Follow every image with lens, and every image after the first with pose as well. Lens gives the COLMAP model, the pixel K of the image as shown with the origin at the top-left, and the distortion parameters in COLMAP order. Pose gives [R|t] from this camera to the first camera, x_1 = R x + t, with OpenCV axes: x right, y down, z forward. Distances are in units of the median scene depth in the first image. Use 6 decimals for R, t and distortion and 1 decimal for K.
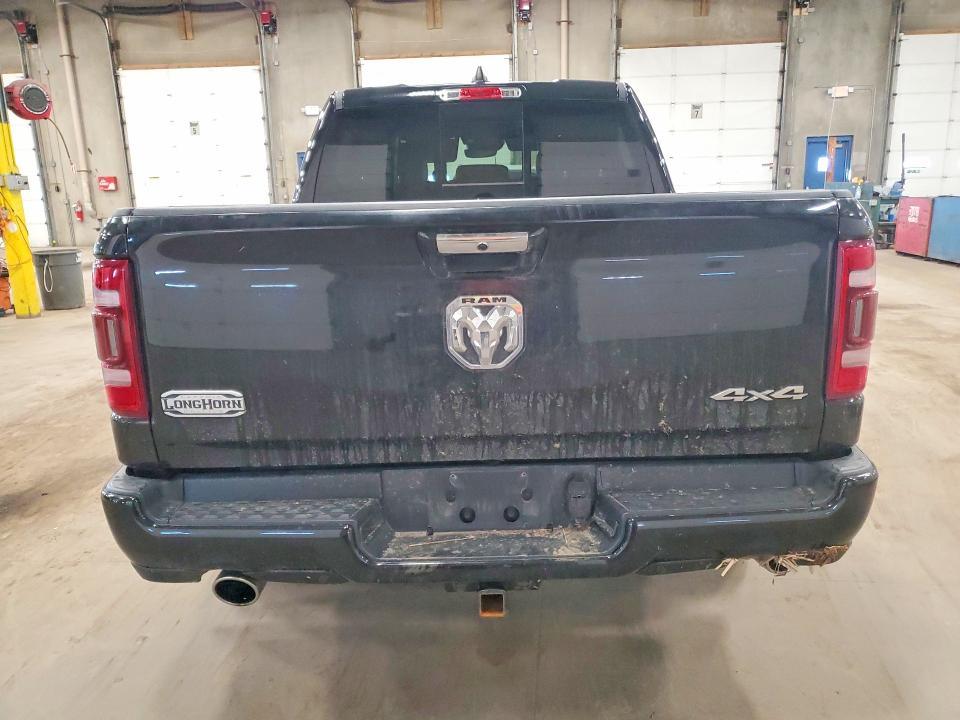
lens RADIAL K [[770.2, 0, 480.0], [0, 770.2, 360.0], [0, 0, 1]] dist [0.165761, -0.174470]
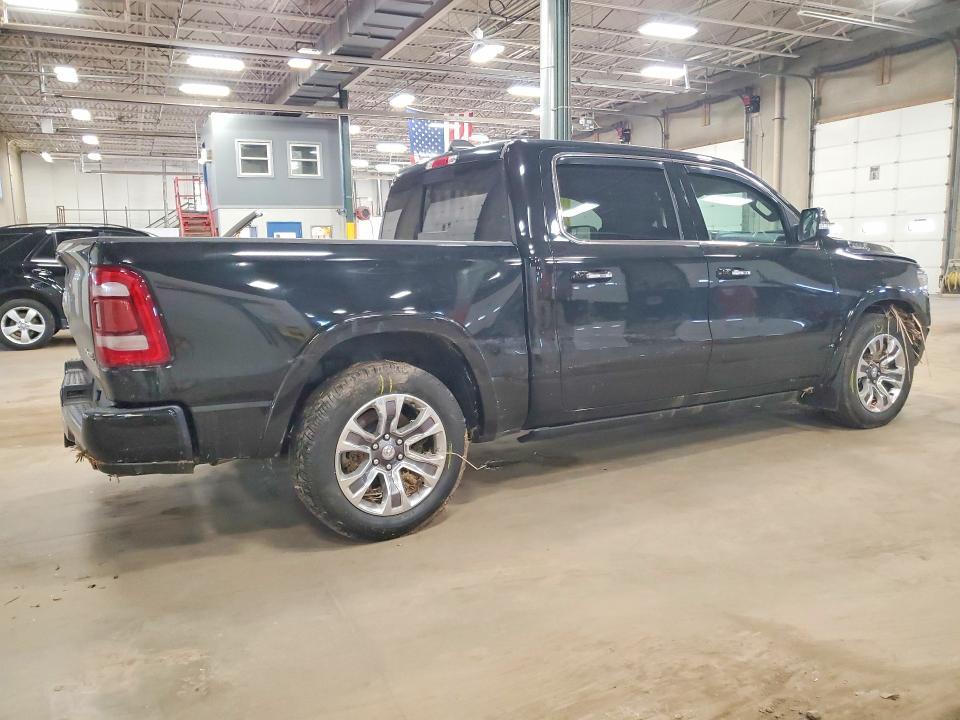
lens RADIAL K [[770.2, 0, 480.0], [0, 770.2, 360.0], [0, 0, 1]] dist [0.165761, -0.174470]
pose [[0.475173, 0.144365, -0.867968, 0.308962], [-0.193671, 0.979417, 0.056875, -0.026456], [0.858313, 0.141075, 0.493352, 0.128875]]
